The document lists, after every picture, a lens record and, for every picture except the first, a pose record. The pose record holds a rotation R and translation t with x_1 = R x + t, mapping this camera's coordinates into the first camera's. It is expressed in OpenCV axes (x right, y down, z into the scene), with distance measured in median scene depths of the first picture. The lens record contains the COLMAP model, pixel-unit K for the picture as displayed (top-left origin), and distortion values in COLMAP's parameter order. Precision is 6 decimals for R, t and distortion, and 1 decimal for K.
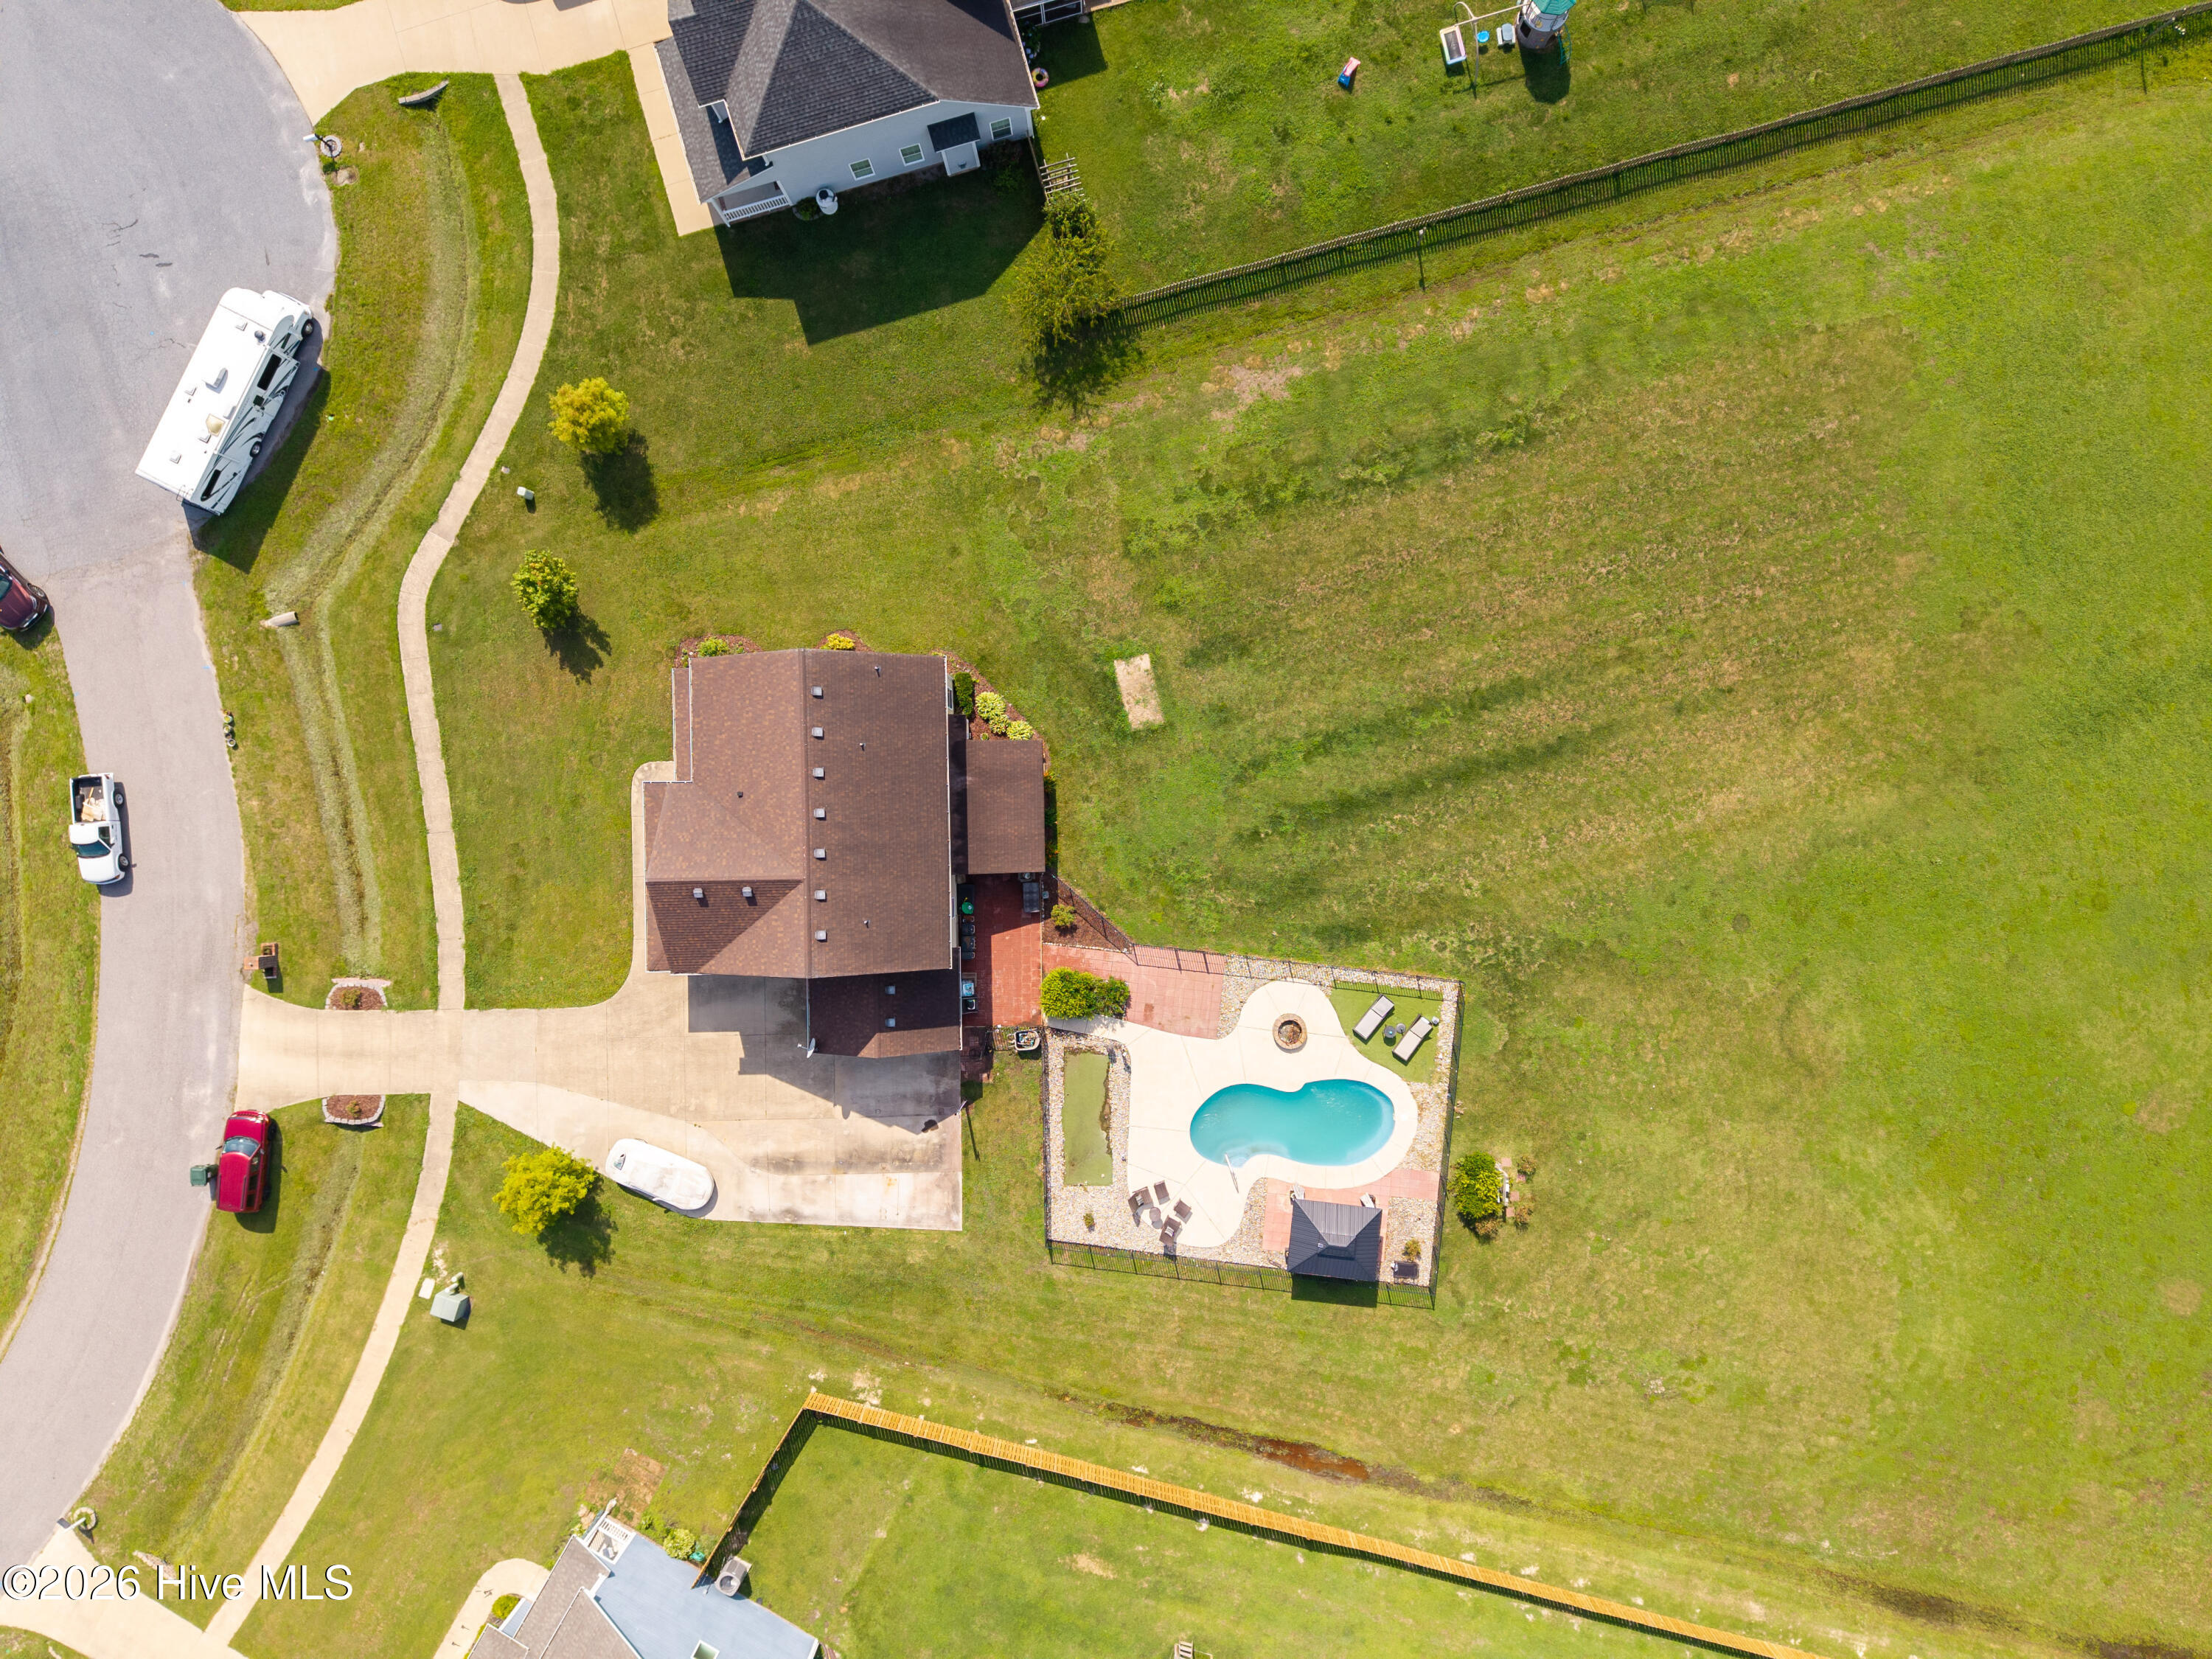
lens RADIAL K [[1478.6, 0, 1105.3], [0, 1478.6, 840.0], [0, 0, 1]] dist [0.034413, -0.034090]
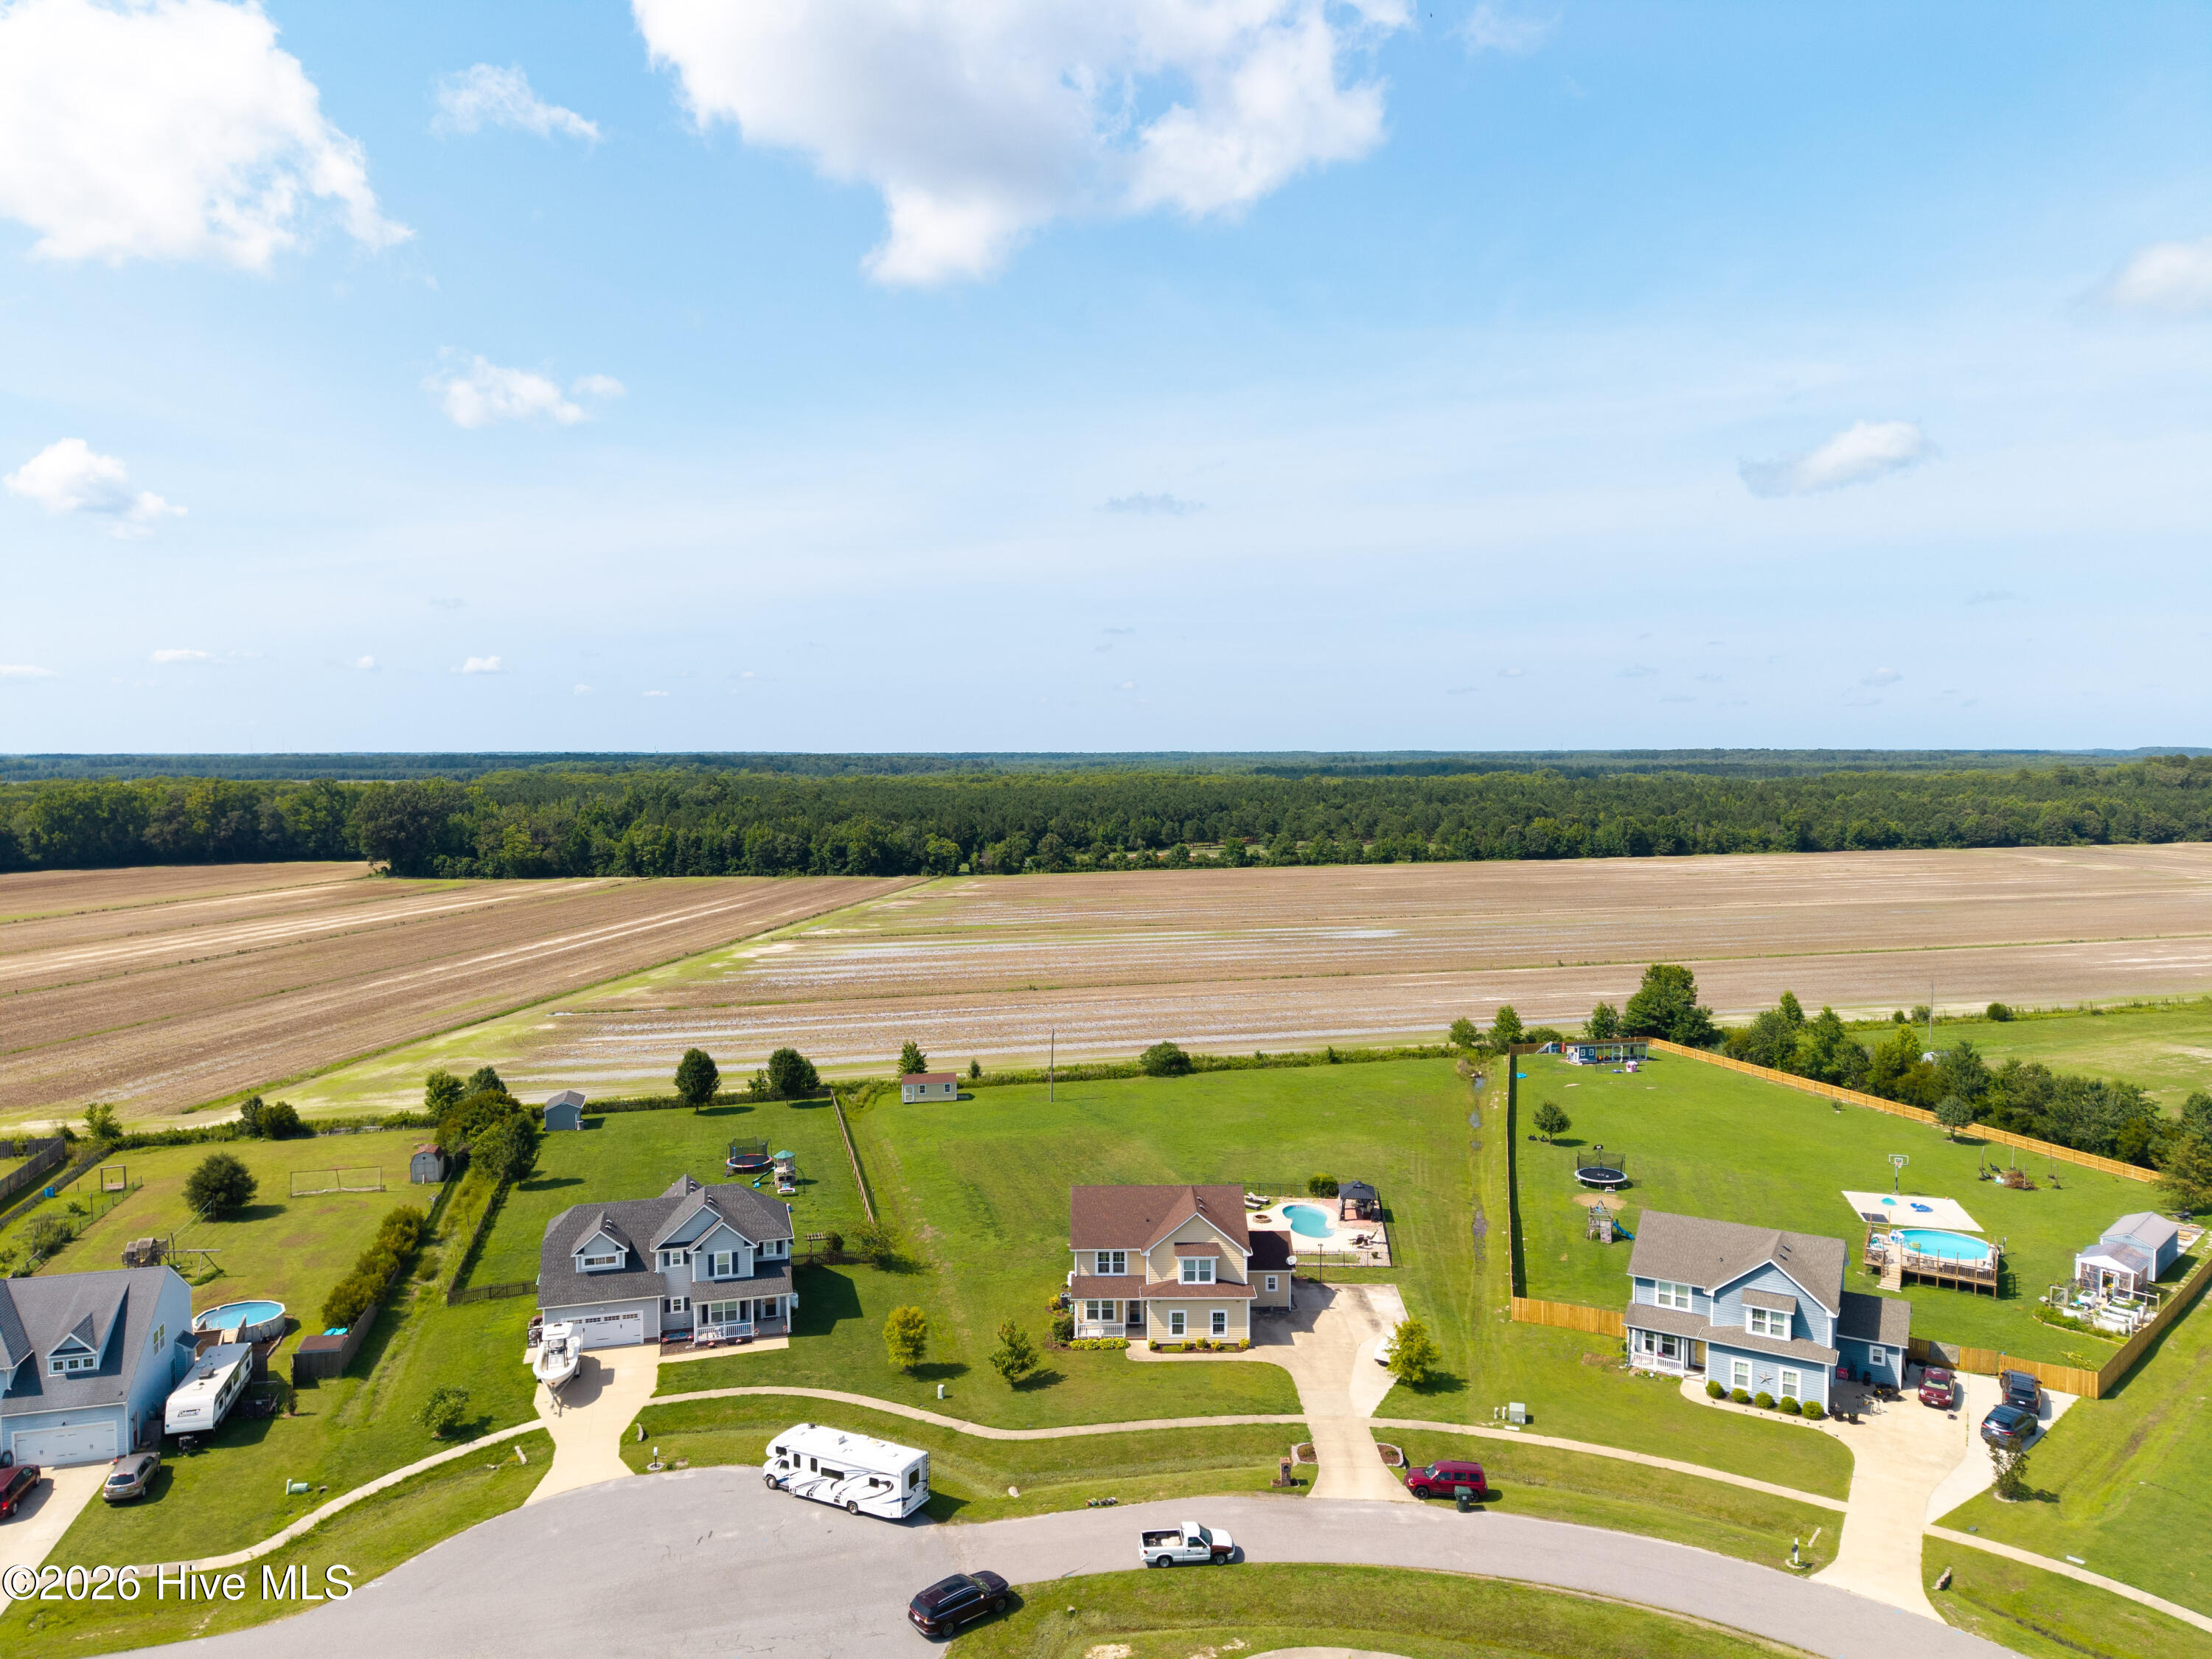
lens RADIAL K [[1484.5, 0, 1106.0], [0, 1484.5, 829.5], [0, 0, 1]] dist [0.066467, -0.114146]
pose [[0.002618, -0.019906, 0.999798, -1.826048], [0.999993, -0.002551, -0.002669, -0.066509], [0.002604, 0.999799, 0.019899, 0.420990]]
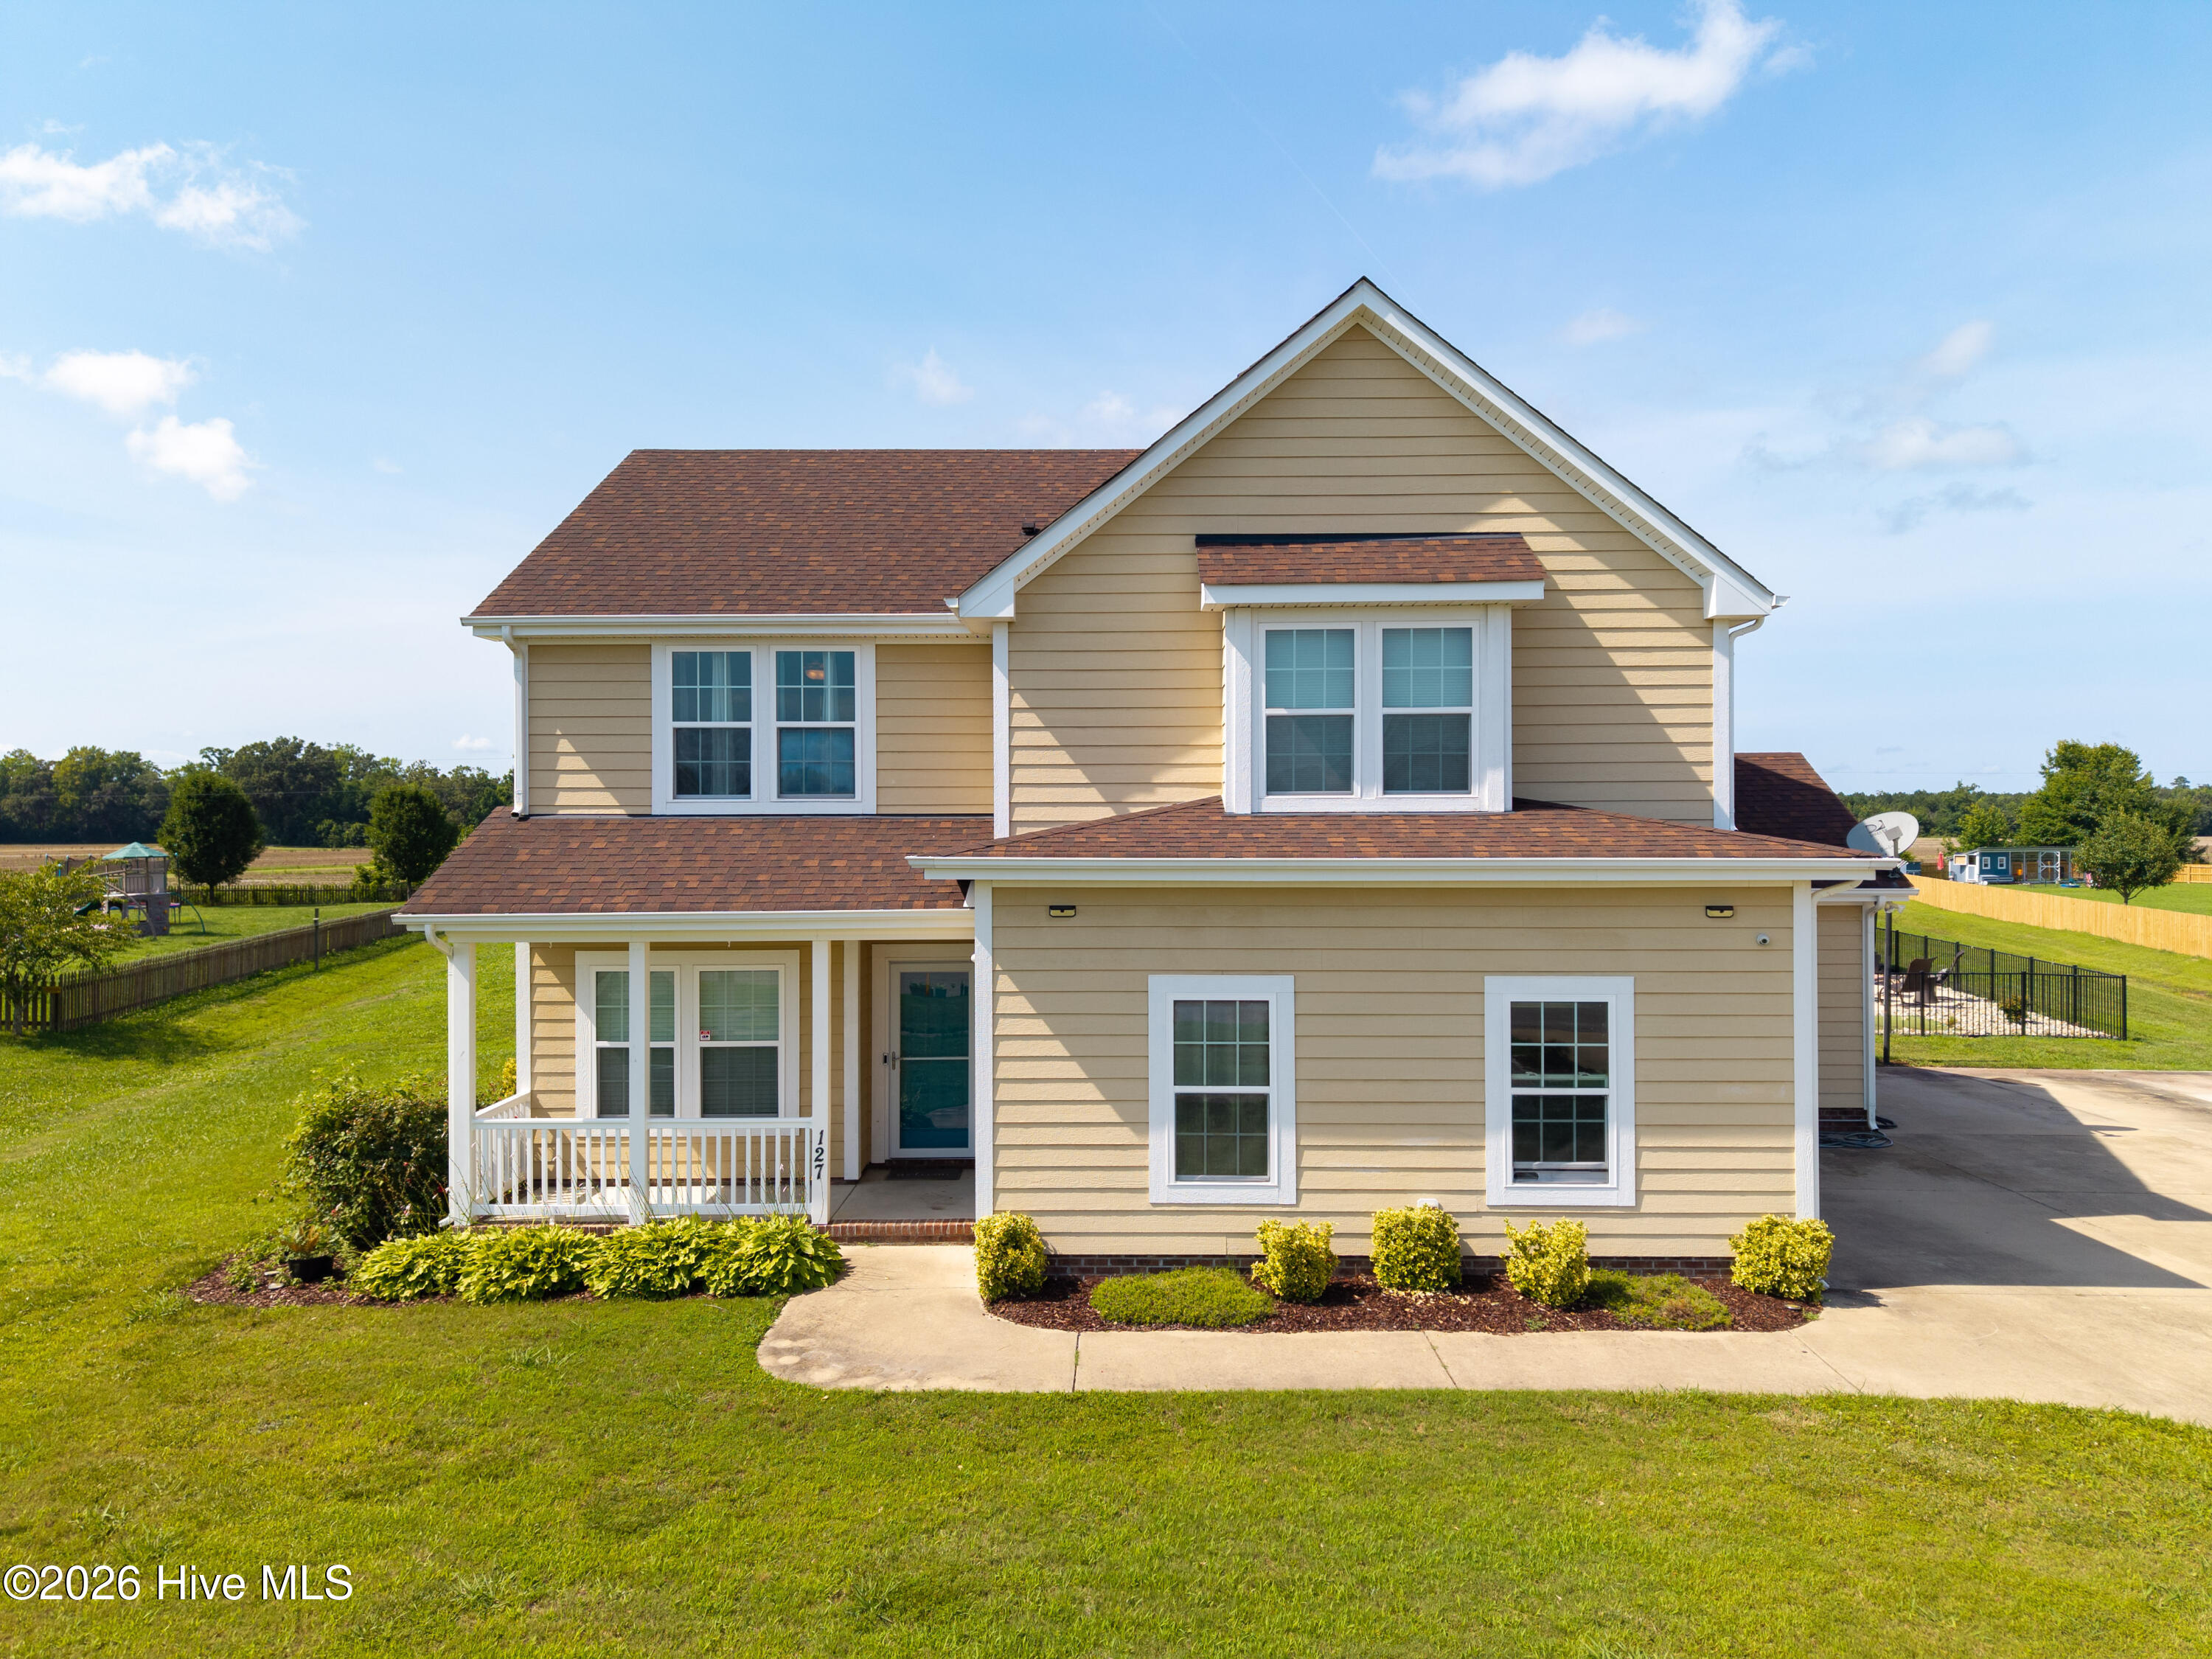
lens RADIAL K [[1478.6, 0, 1105.3], [0, 1478.6, 840.0], [0, 0, 1]] dist [0.034413, -0.034090]
pose [[0.027439, 0.029298, 0.999194, -0.471857], [0.999622, 0.001168, -0.027485, -0.006887], [-0.001972, 0.999570, -0.029255, 0.939626]]
